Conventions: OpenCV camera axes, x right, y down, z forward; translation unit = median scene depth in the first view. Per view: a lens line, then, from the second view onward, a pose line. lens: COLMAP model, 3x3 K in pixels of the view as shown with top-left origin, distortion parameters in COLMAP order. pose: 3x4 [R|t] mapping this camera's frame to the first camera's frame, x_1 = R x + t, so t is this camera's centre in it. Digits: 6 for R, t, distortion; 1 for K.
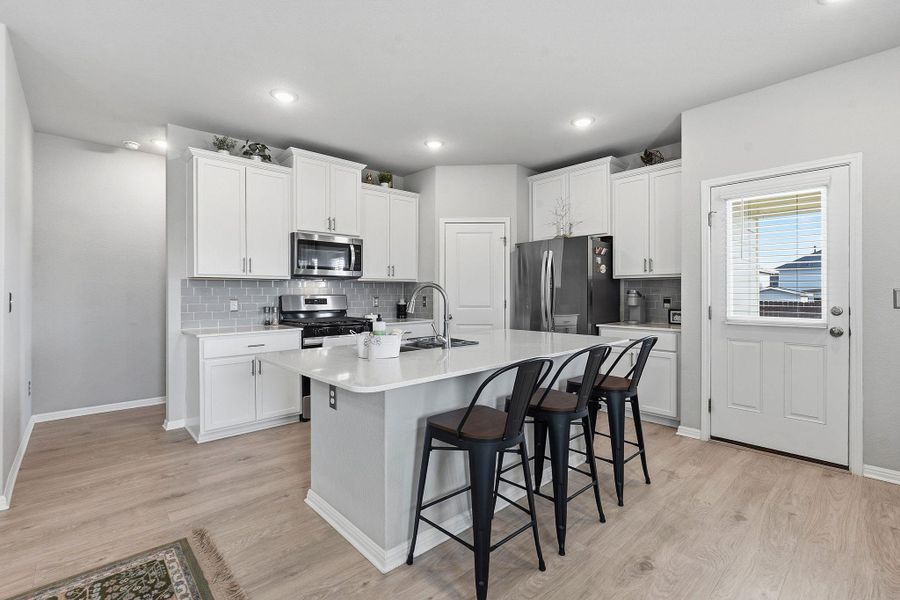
lens RADIAL K [[410.2, 0, 449.8], [0, 410.2, 289.9], [0, 0, 1]] dist [-0.005020, 0.000527]
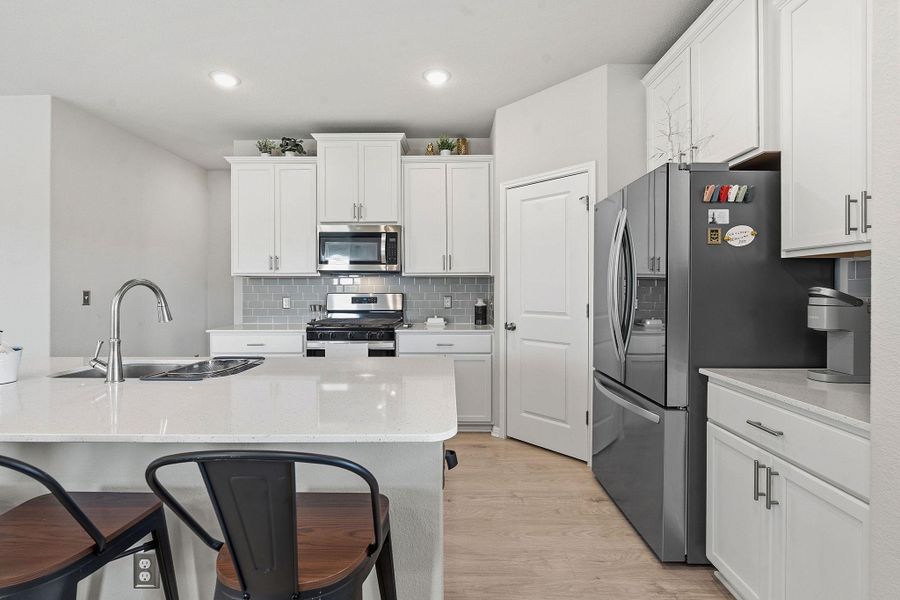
lens RADIAL K [[410.2, 0, 449.8], [0, 410.2, 289.9], [0, 0, 1]] dist [-0.005020, 0.000527]
pose [[0.728121, 0.002468, -0.685444, 0.470767], [0.003489, 0.999967, 0.007306, -0.000186], [0.685440, -0.007711, 0.728088, 0.527697]]
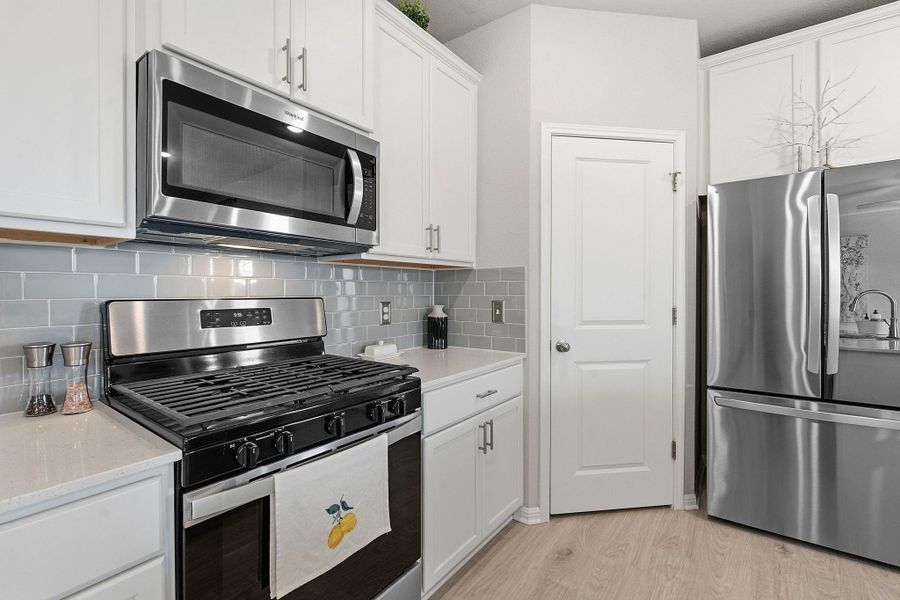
lens RADIAL K [[399.2, 0, 450.6], [0, 399.2, 292.2], [0, 0, 1]] dist [-0.007909, 0.000625]
pose [[0.982296, 0.000715, 0.187334, -0.241437], [-0.001702, 0.999986, 0.005108, 0.006443], [-0.187327, -0.005336, 0.982283, 0.721488]]
